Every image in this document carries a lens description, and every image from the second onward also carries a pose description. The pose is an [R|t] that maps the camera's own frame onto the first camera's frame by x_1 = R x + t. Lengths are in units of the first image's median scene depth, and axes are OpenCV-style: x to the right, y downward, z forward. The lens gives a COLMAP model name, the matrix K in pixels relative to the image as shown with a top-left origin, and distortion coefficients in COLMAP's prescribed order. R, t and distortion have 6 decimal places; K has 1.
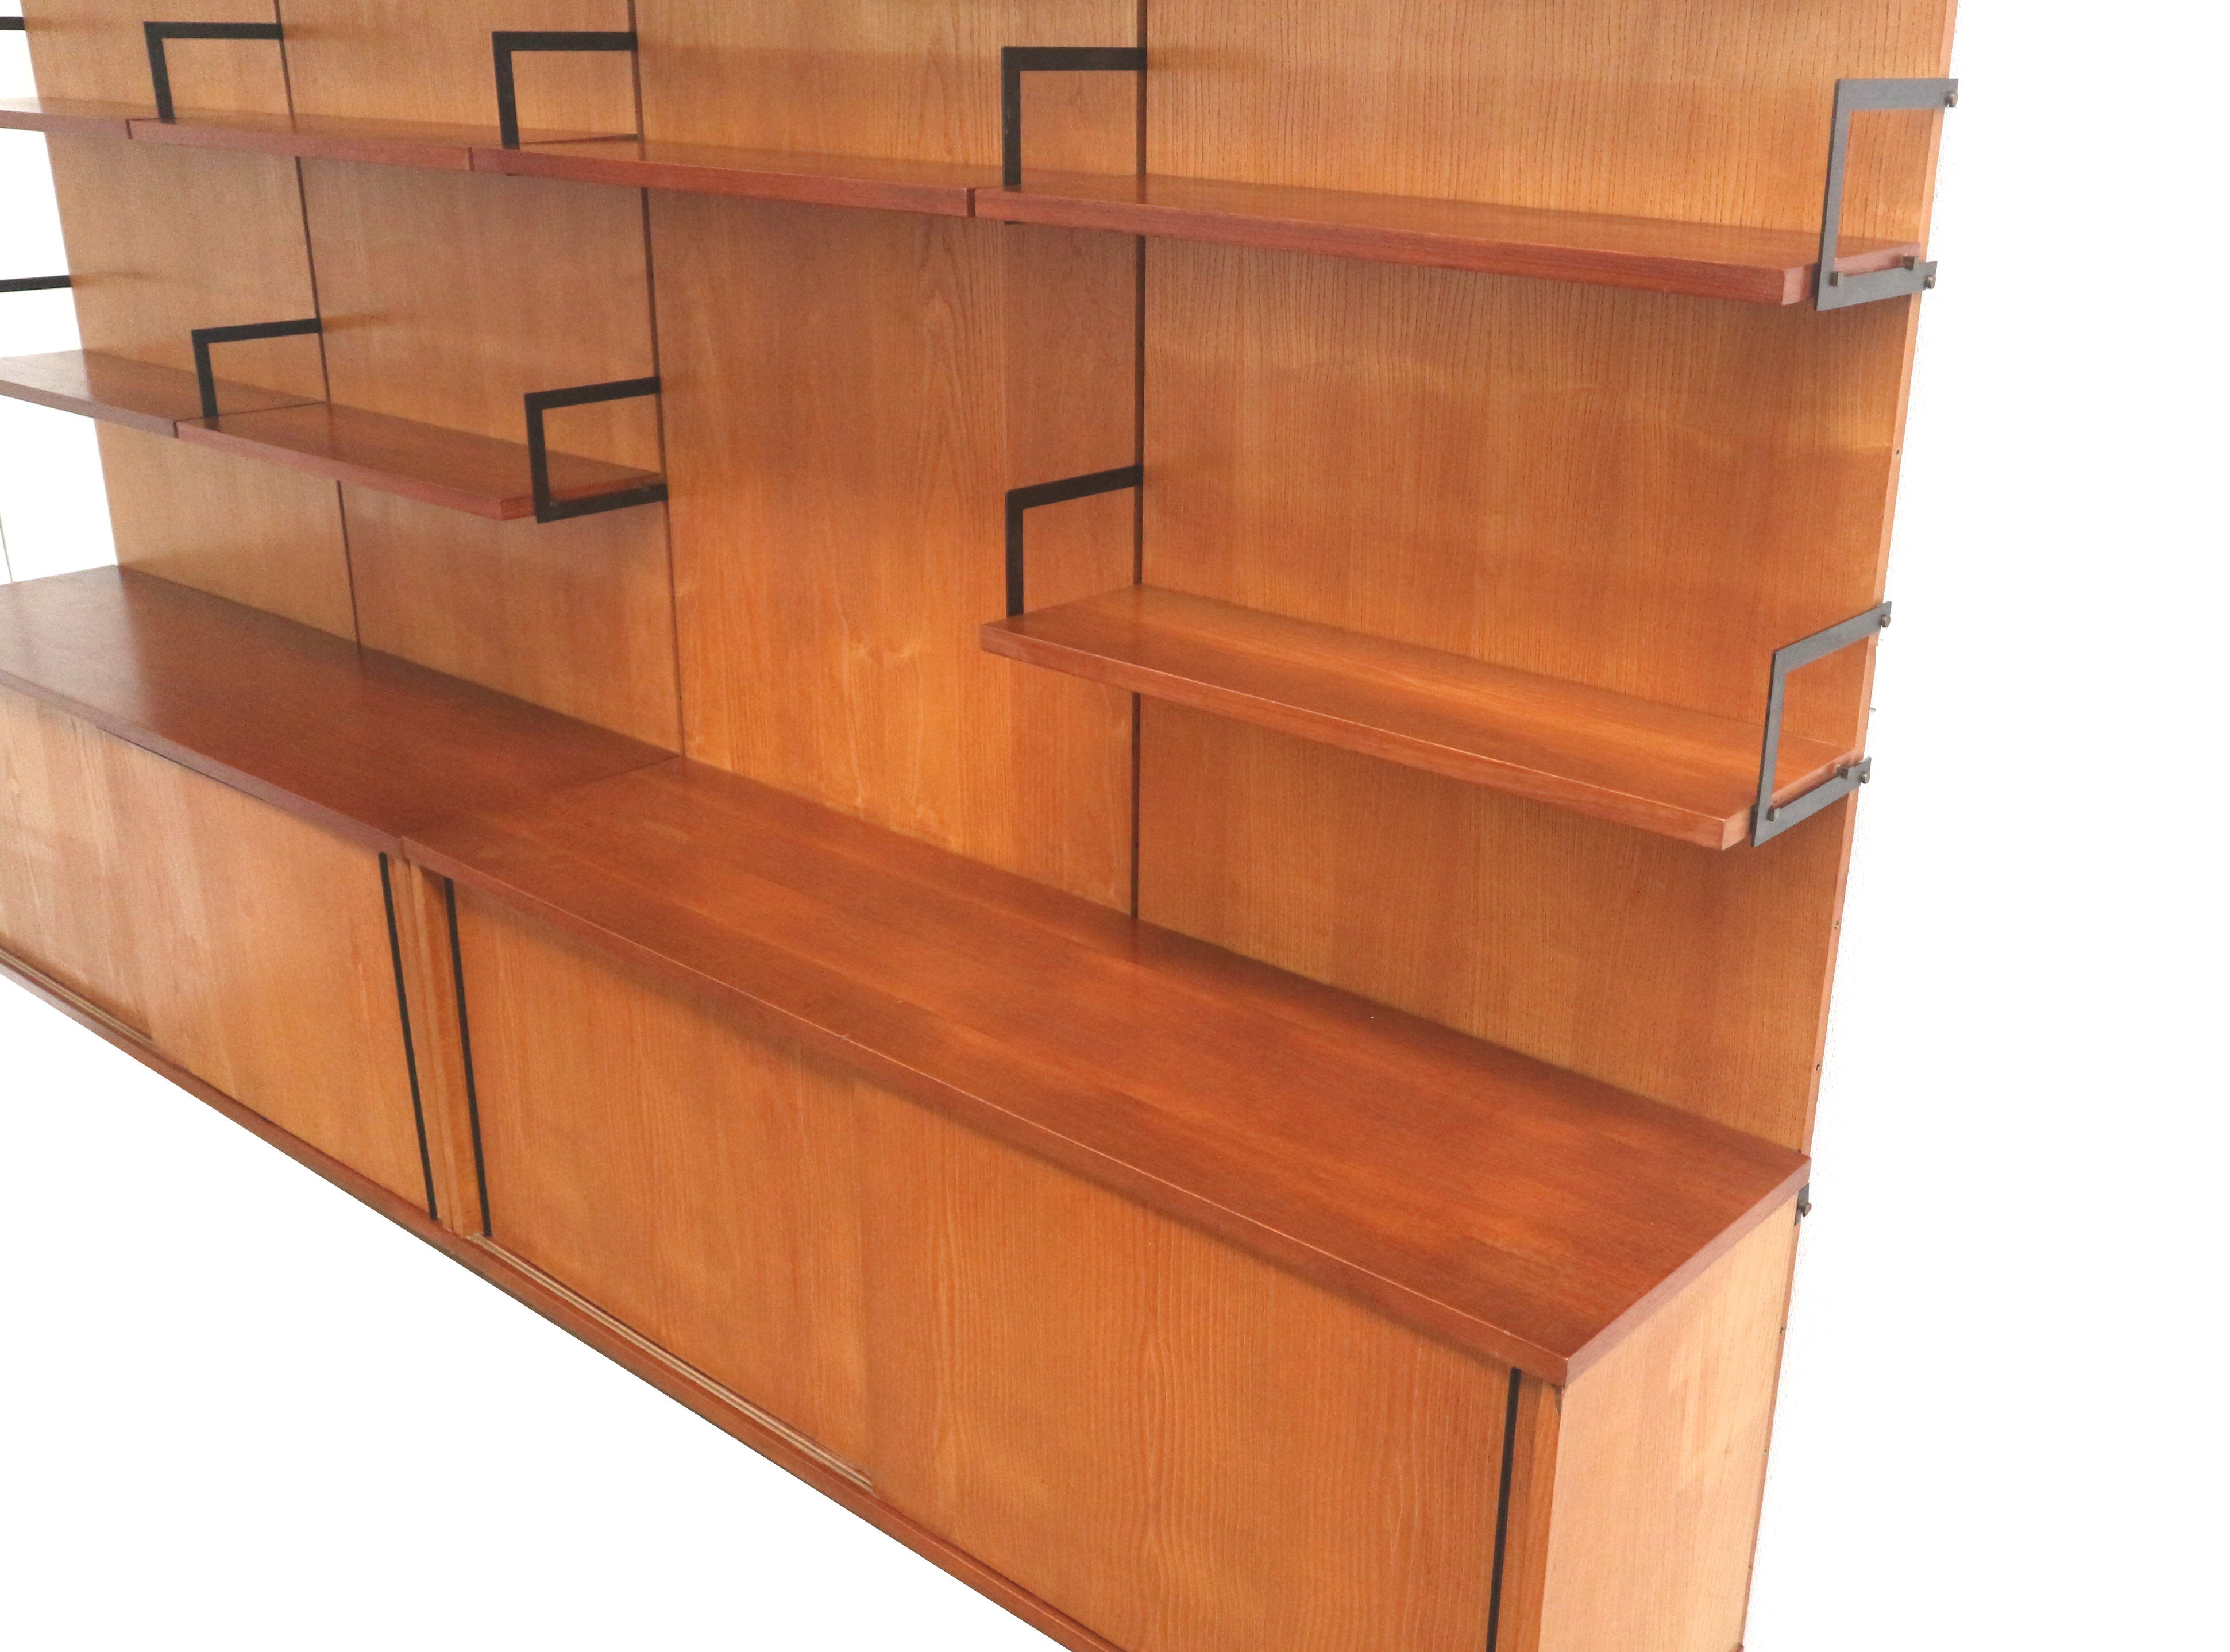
lens RADIAL K [[2222.7, 0, 1222.0], [0, 2222.7, 832.4], [0, 0, 1]] dist [-0.069315, 0.136601]
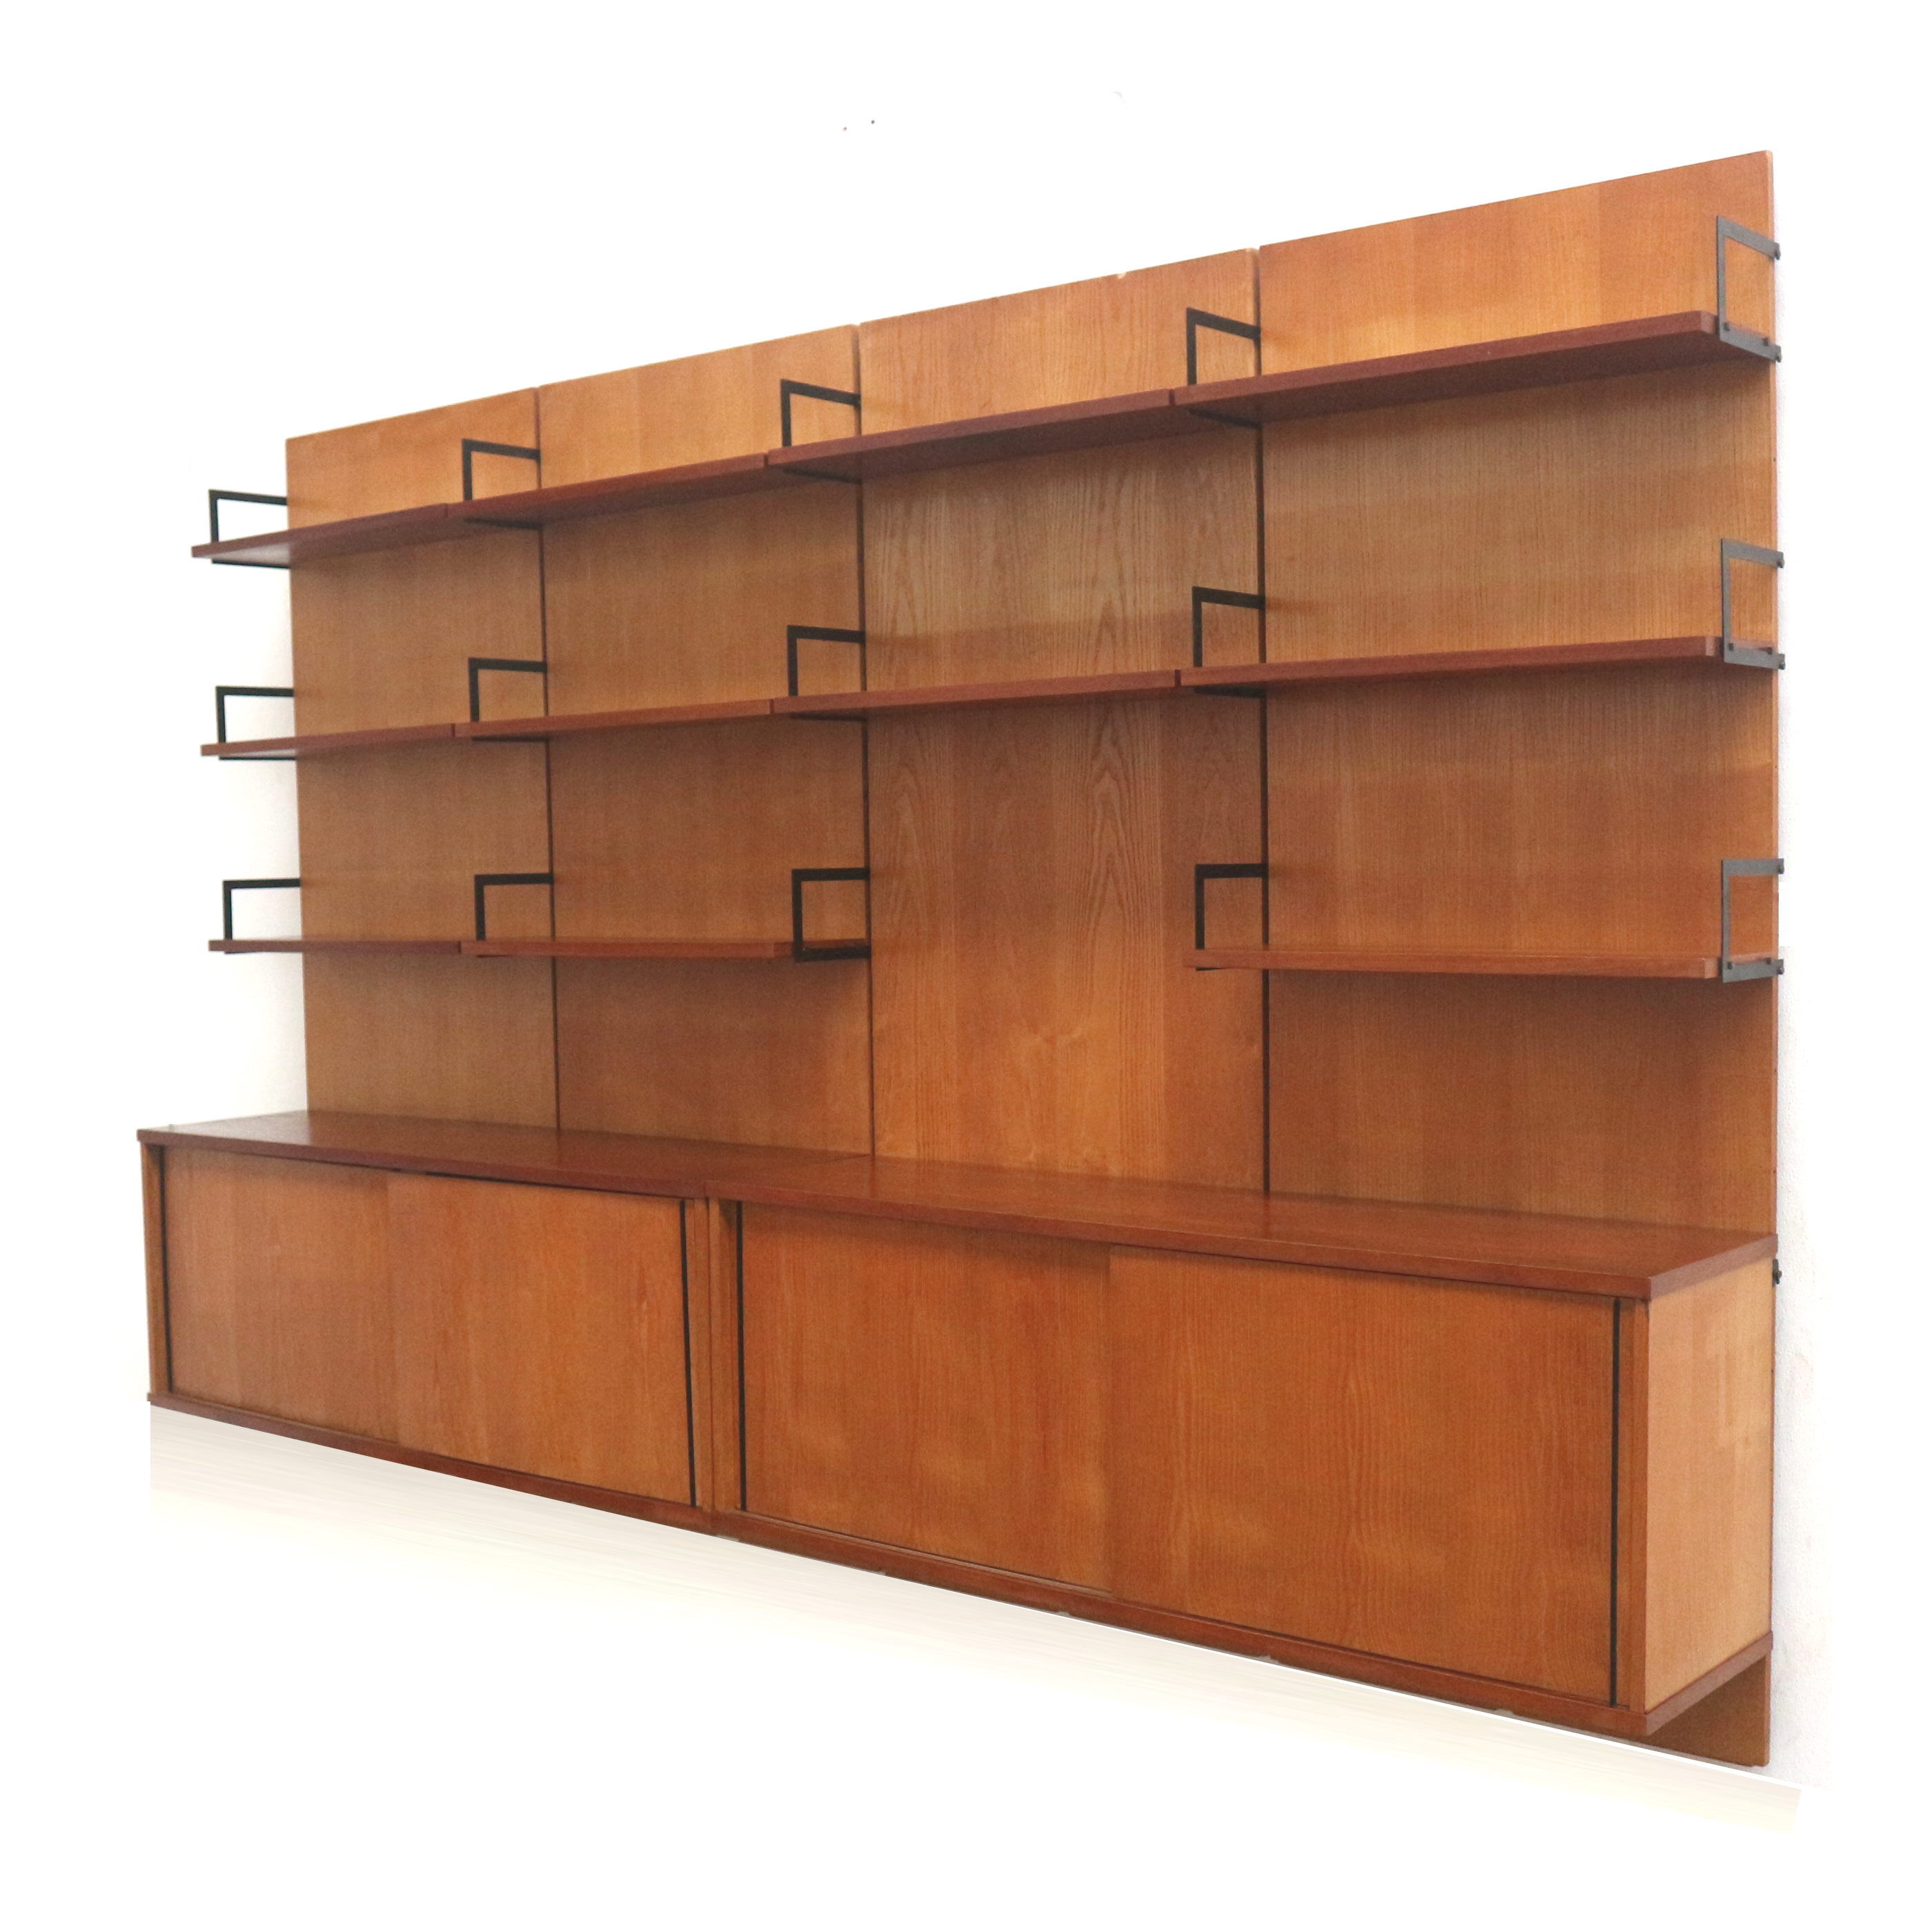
lens RADIAL K [[2561.4, 0, 966.0], [0, 2561.4, 966.0], [0, 0, 1]] dist [-0.043584, -0.012886]
pose [[0.999318, -0.034630, 0.012813, -0.269041], [0.036892, 0.950843, -0.307468, 0.432308], [-0.001535, 0.307731, 0.951472, -0.630105]]
